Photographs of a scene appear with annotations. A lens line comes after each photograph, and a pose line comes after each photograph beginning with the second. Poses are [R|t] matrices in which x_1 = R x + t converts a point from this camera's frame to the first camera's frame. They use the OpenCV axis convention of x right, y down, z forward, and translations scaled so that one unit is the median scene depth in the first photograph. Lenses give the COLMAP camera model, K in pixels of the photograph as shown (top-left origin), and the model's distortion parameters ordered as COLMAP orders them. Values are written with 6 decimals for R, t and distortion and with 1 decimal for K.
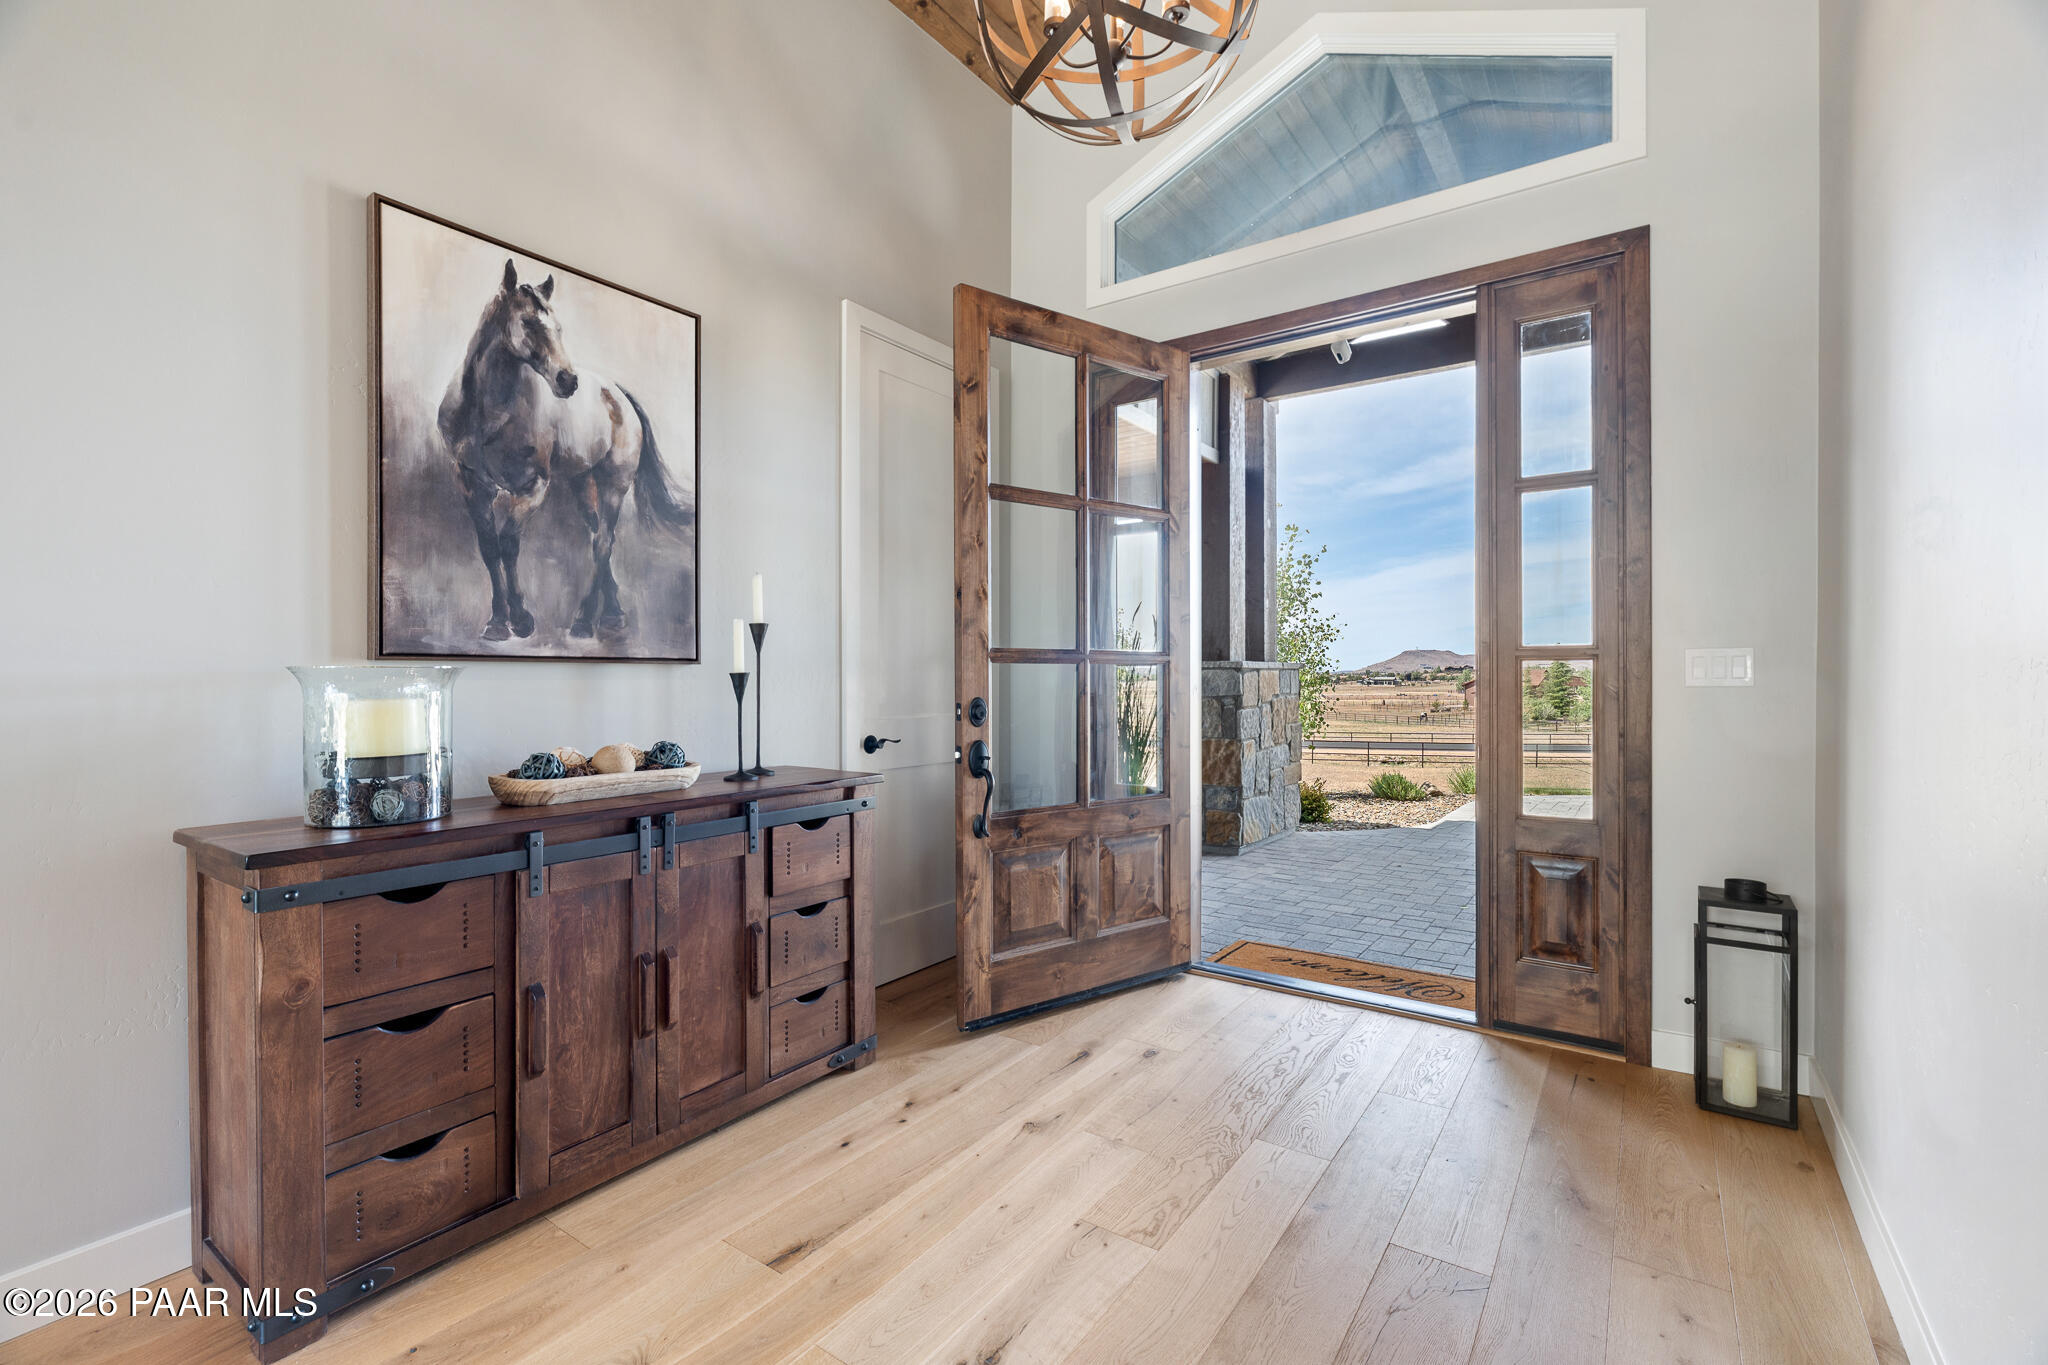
lens RADIAL K [[908.7, 0, 1017.2], [0, 908.7, 676.8], [0, 0, 1]] dist [-0.011658, 0.000432]
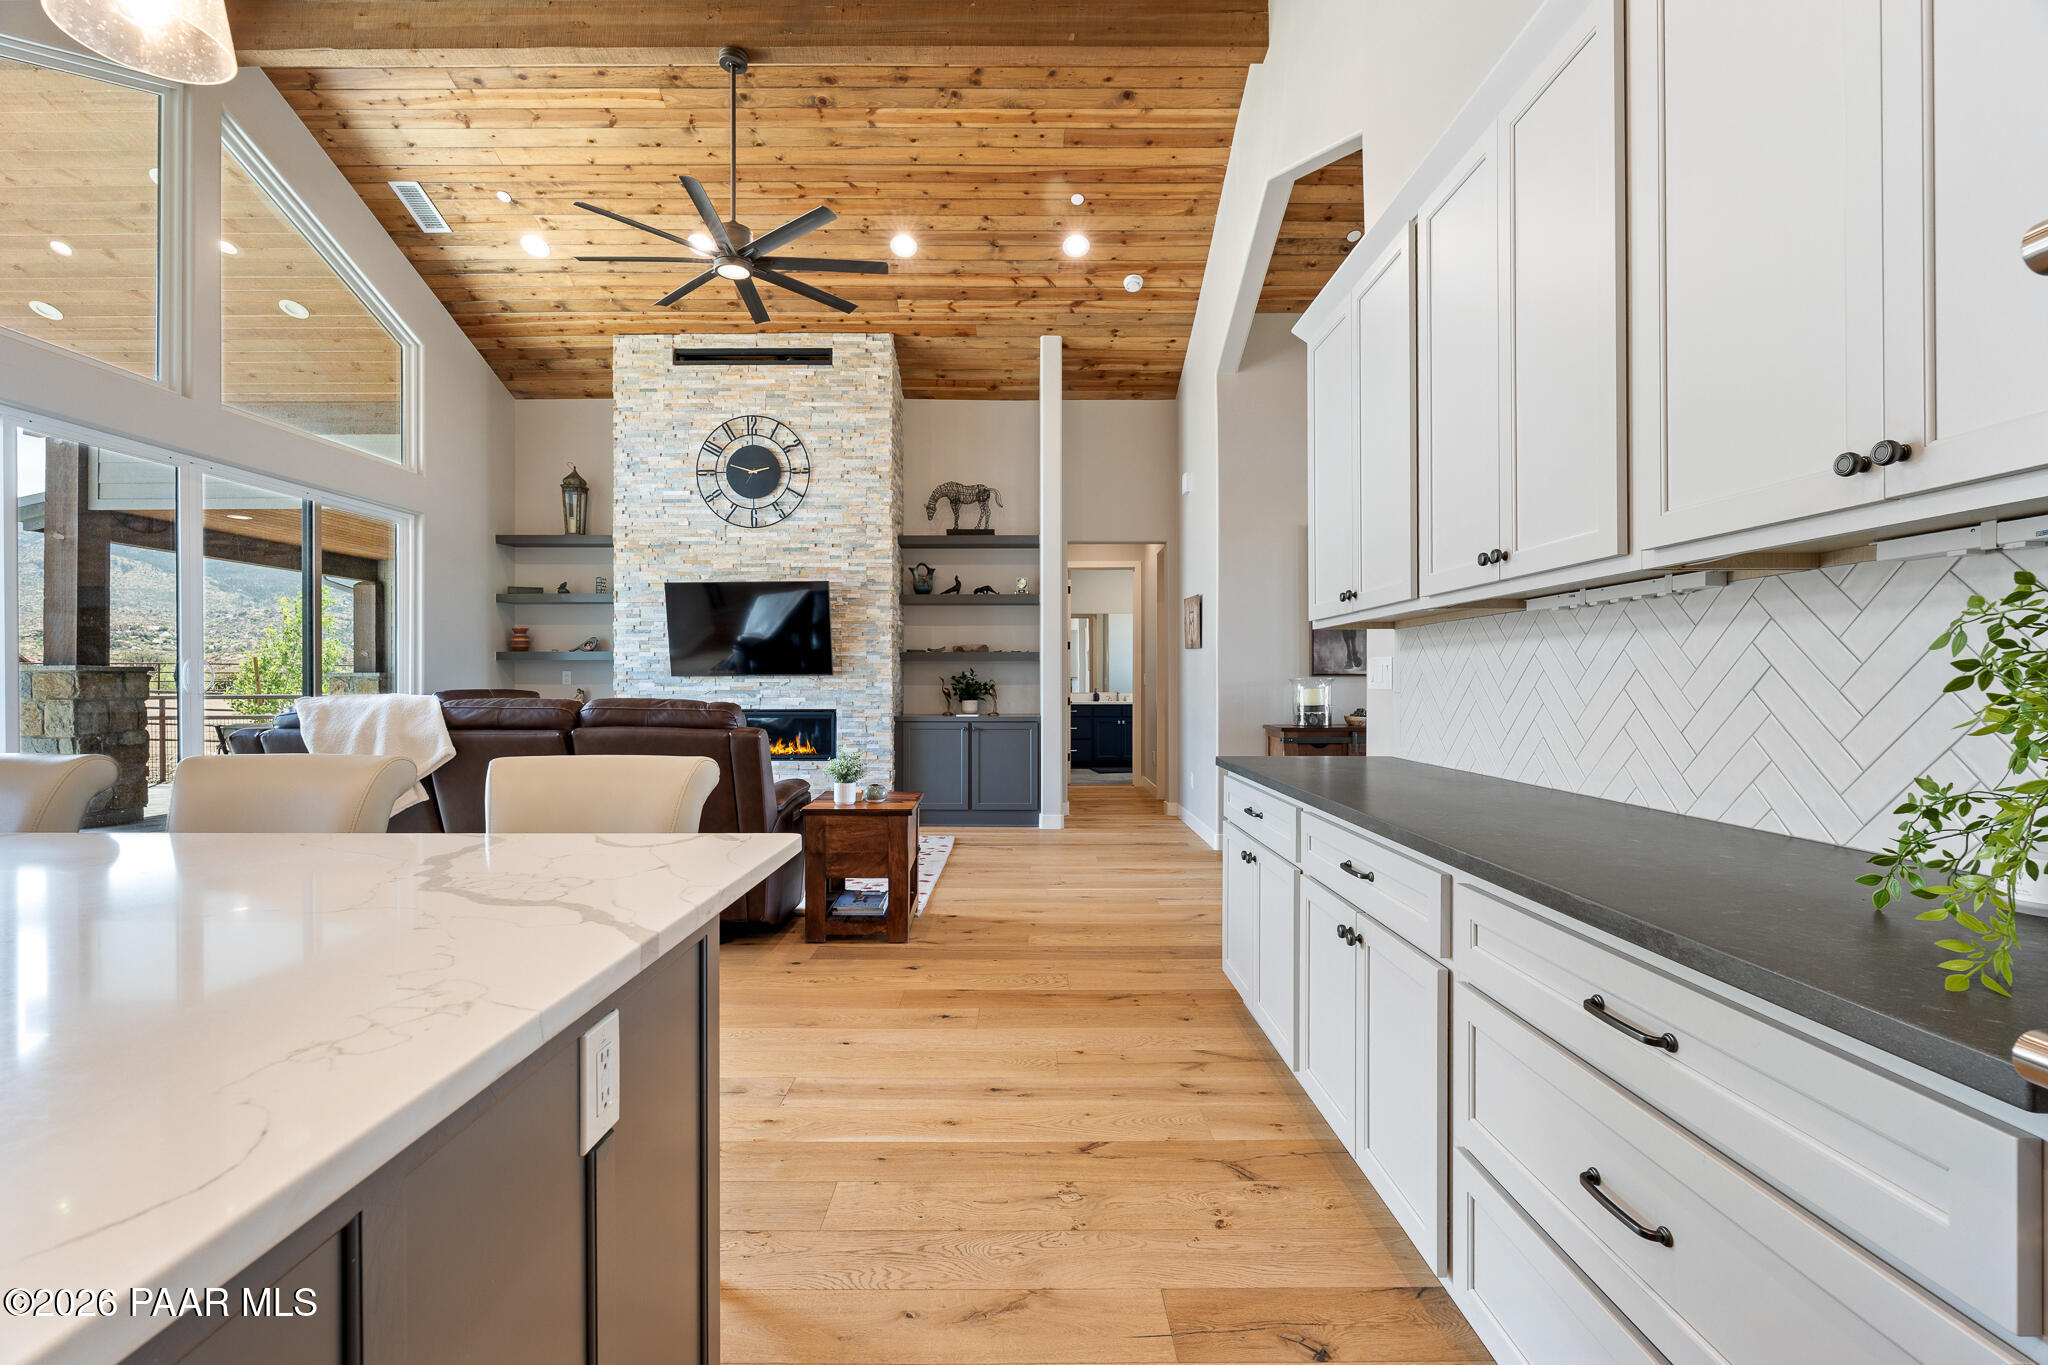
lens RADIAL K [[908.7, 0, 1016.1], [0, 908.7, 685.7], [0, 0, 1]] dist [-0.011658, 0.000432]
pose [[0.583002, -0.005819, -0.812450, 1.149287], [-0.001290, 0.999966, -0.008088, 0.037982], [0.812469, 0.005764, 0.582975, -1.531701]]
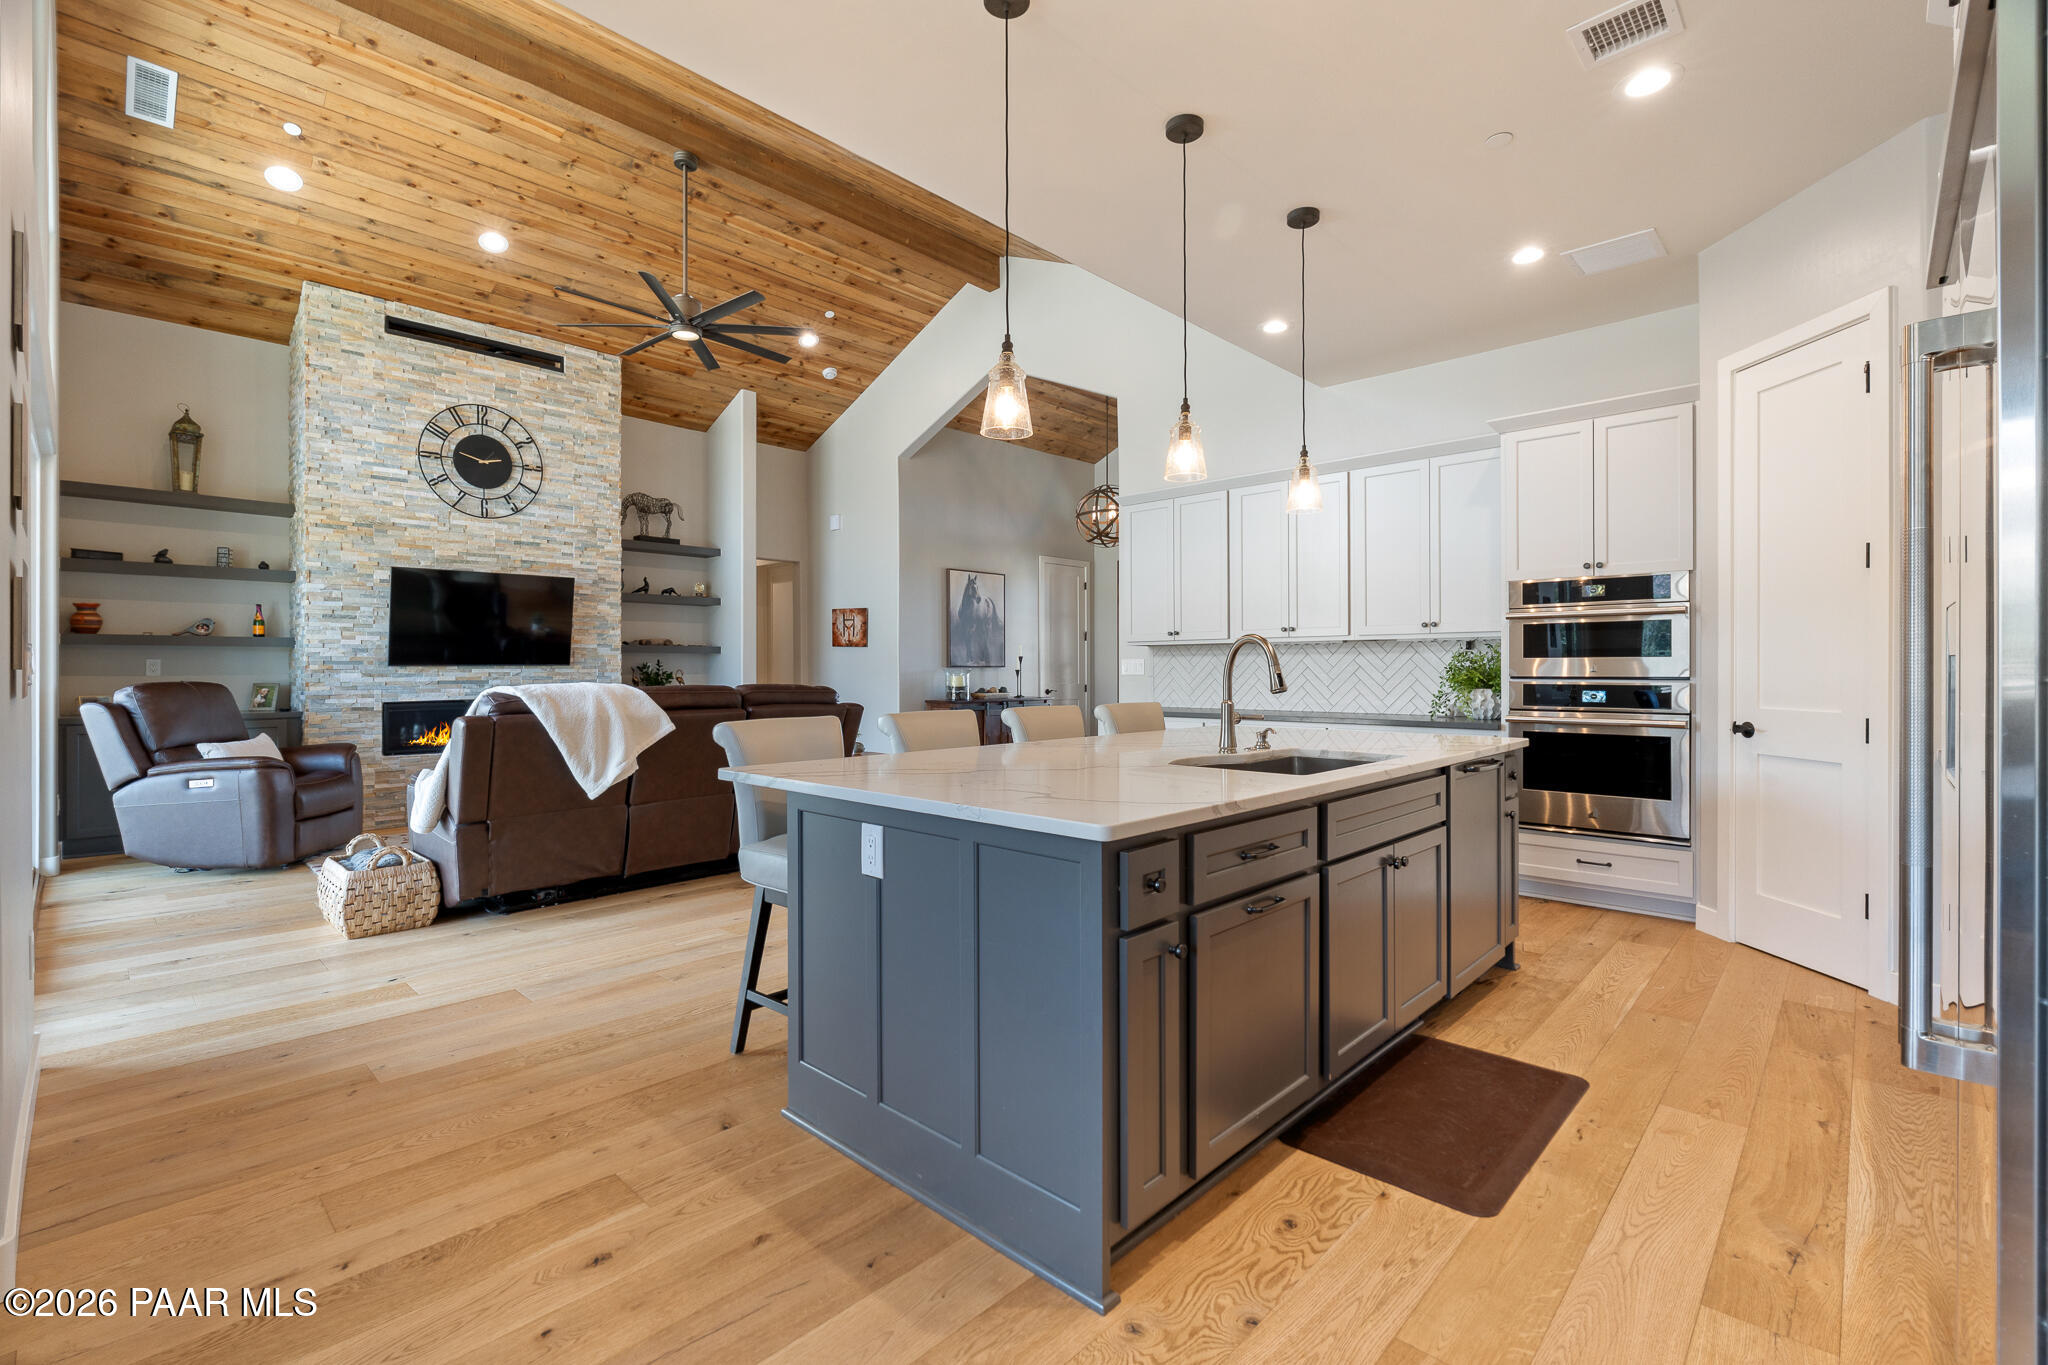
lens RADIAL K [[908.7, 0, 1013.7], [0, 908.7, 678.7], [0, 0, 1]] dist [-0.011658, 0.000432]
pose [[0.990713, -0.009498, -0.135641, 0.243321], [0.009562, 0.999954, -0.000176, 0.041825], [0.135636, -0.001123, 0.990758, -3.426825]]
